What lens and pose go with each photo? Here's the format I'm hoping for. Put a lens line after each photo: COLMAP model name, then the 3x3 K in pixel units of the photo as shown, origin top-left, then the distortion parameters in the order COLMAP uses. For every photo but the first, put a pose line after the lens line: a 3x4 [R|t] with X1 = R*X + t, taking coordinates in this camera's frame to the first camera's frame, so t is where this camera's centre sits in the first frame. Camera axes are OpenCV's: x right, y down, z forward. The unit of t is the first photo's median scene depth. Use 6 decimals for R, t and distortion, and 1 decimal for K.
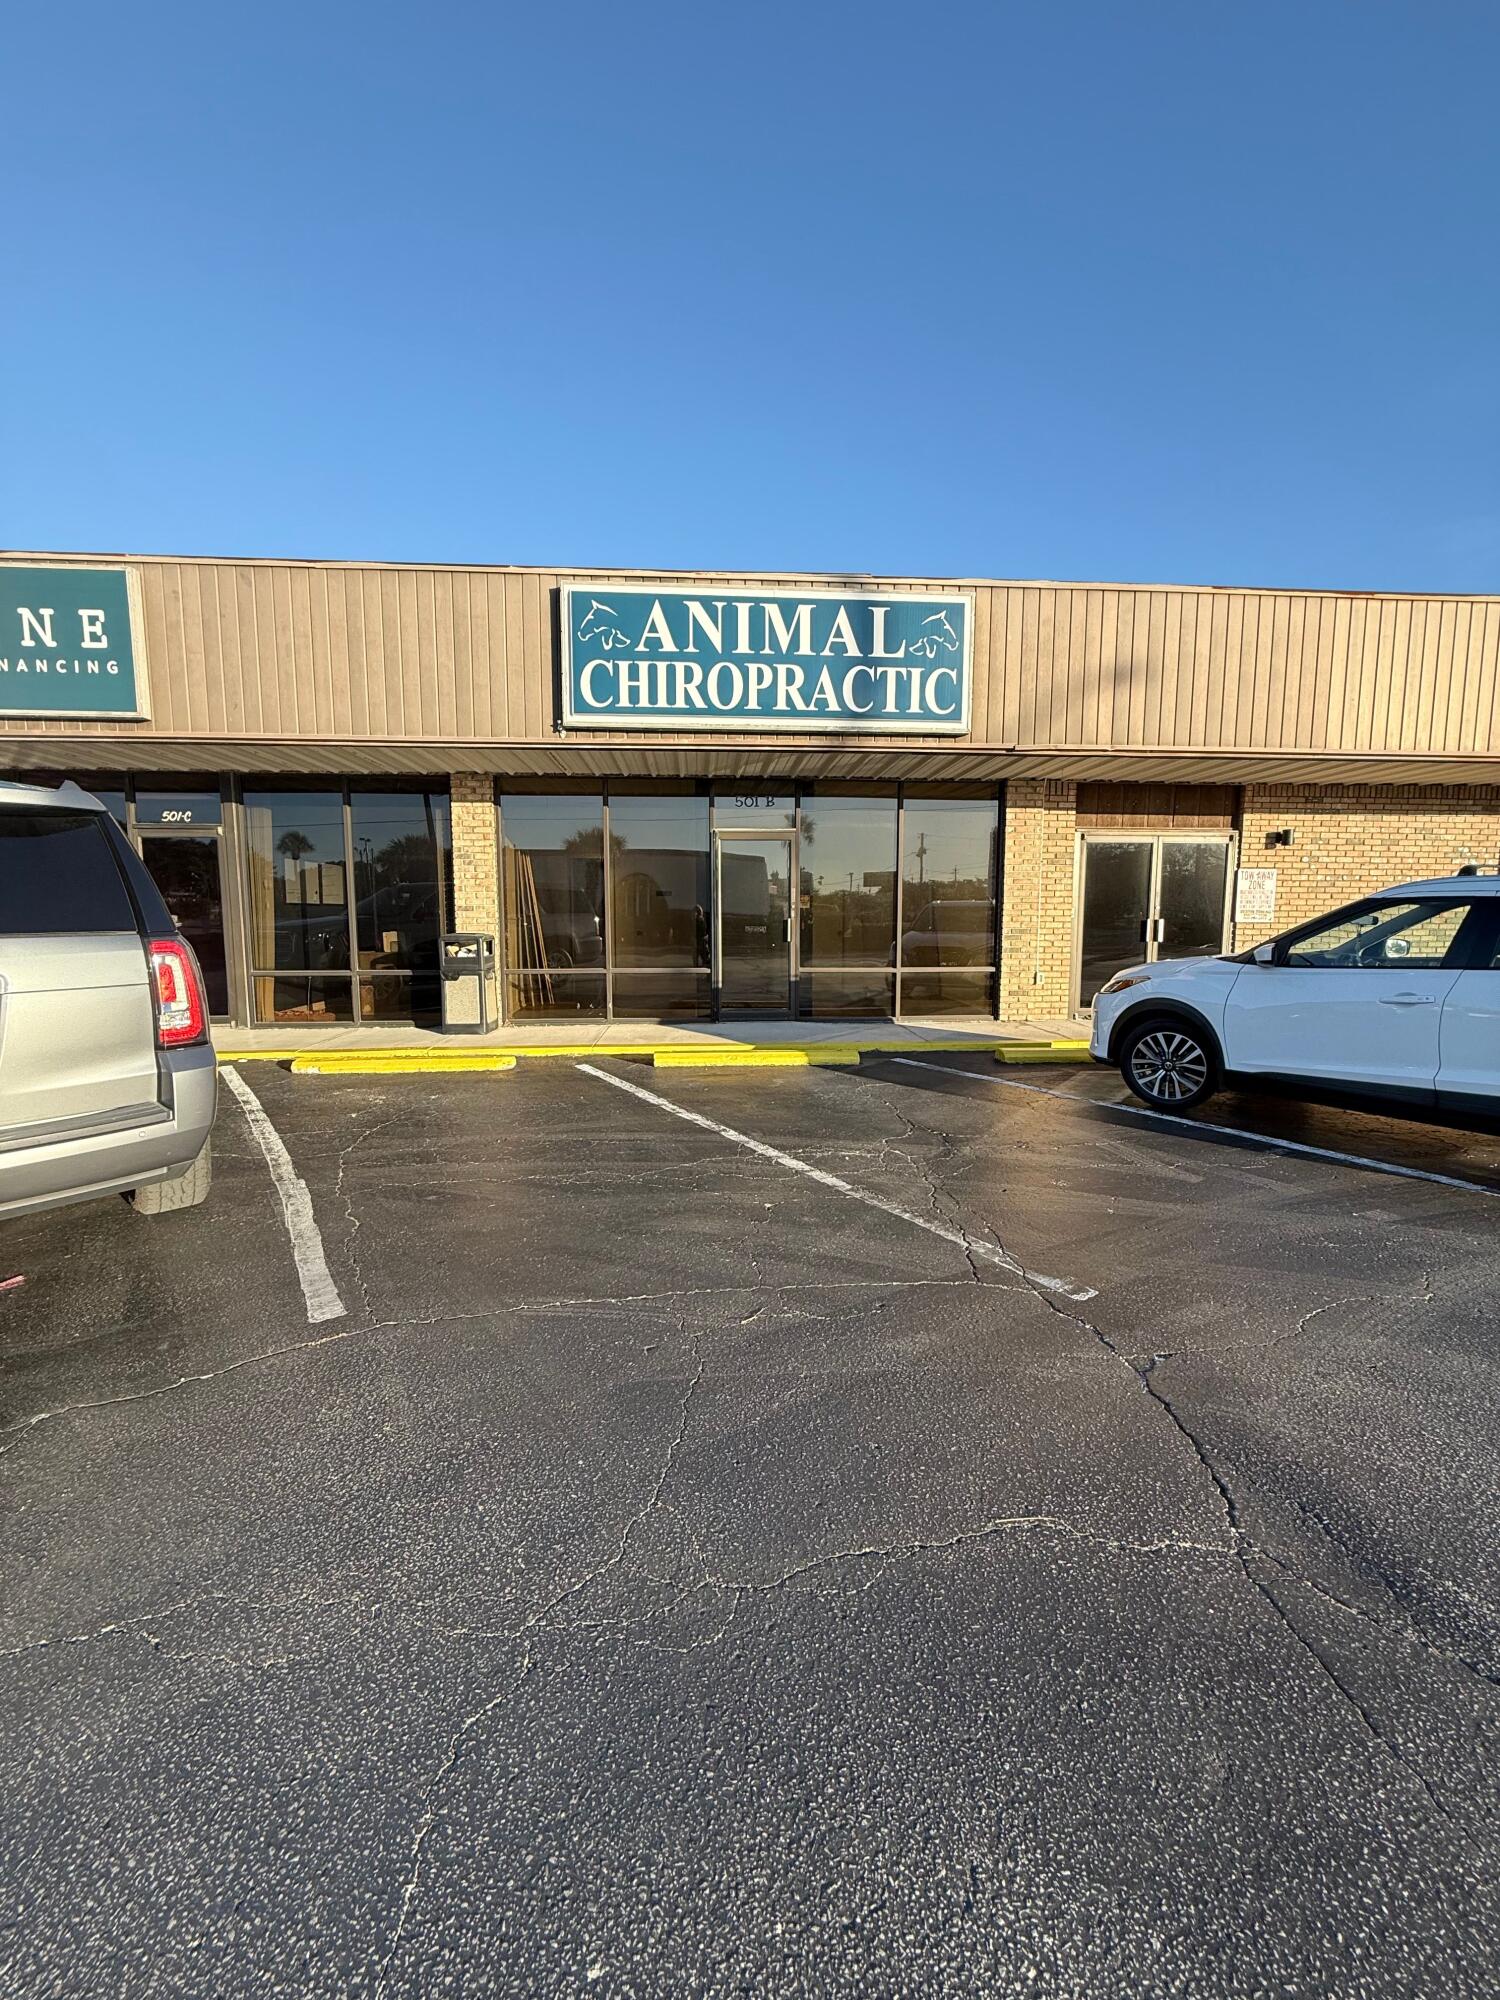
lens RADIAL K [[801.3, 0, 748.9], [0, 801.3, 996.9], [0, 0, 1]] dist [0.000963, 0.000462]
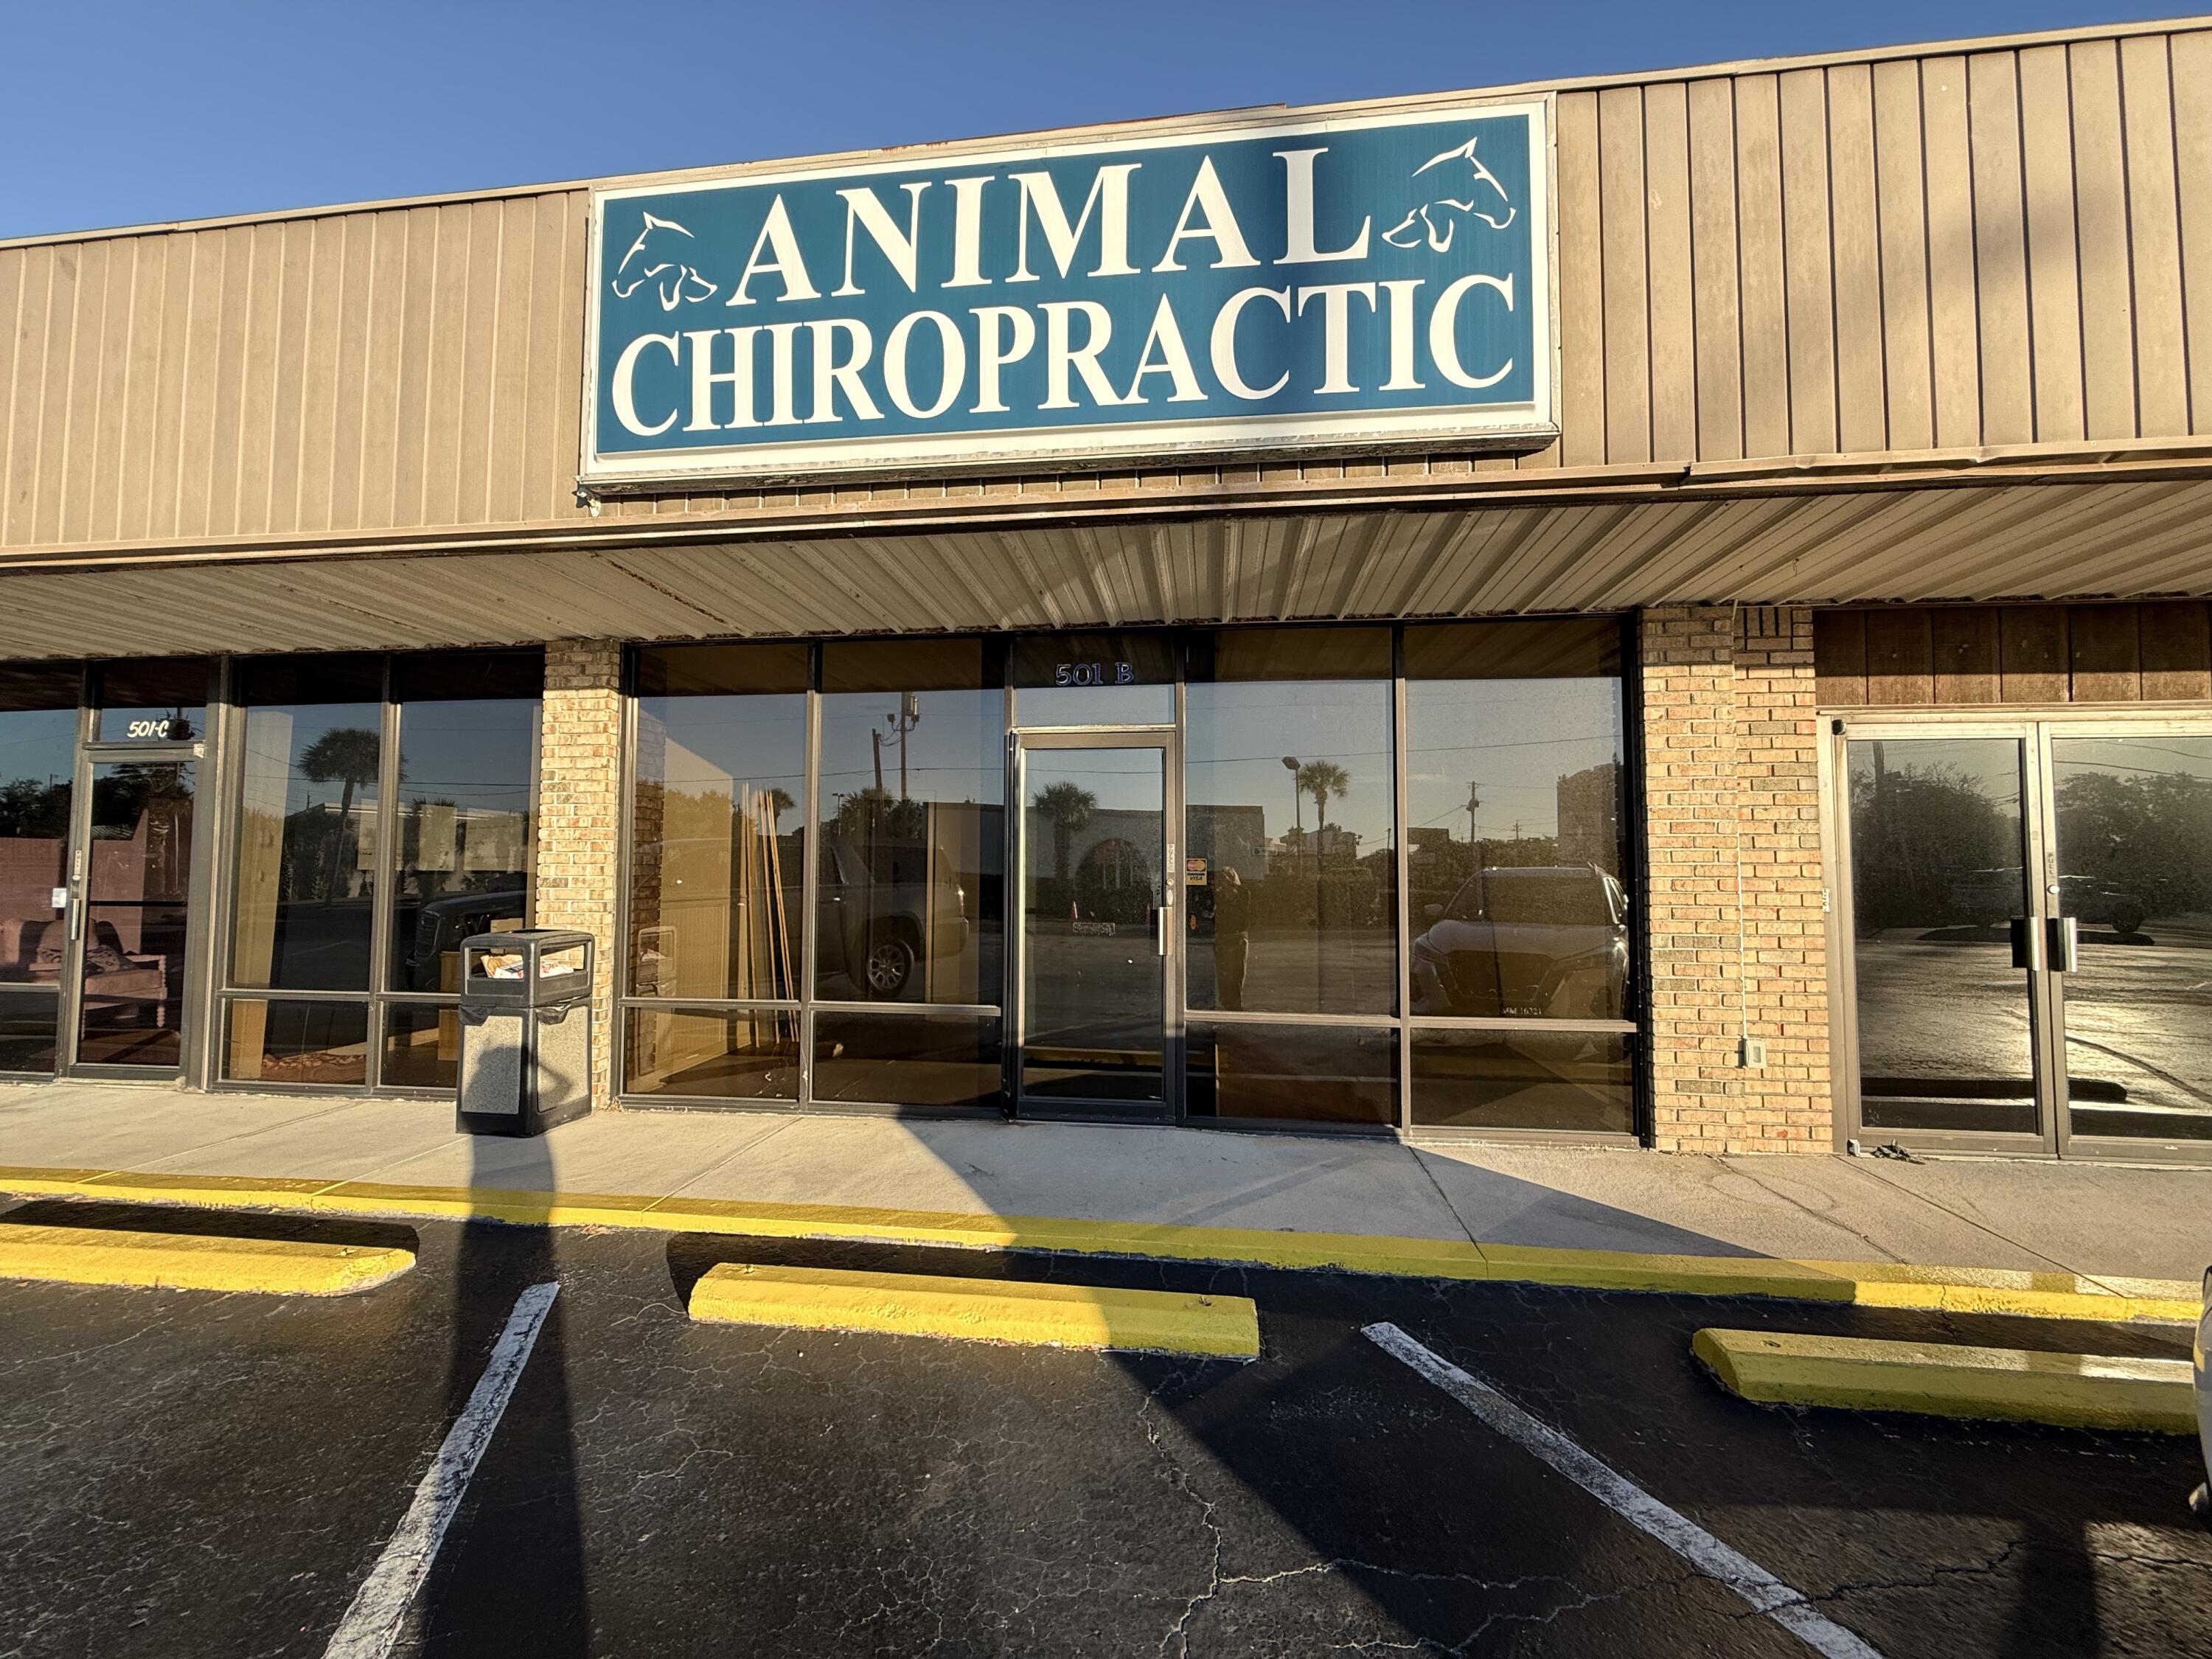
lens RADIAL K [[862.8, 0, 1107.8], [0, 862.8, 831.5], [0, 0, 1]] dist [0.000674, -0.000066]
pose [[0.981560, -0.004827, -0.191095, 0.147849], [-0.024815, 0.988004, -0.152419, -0.079077], [0.189538, 0.154351, 0.969665, 0.610689]]
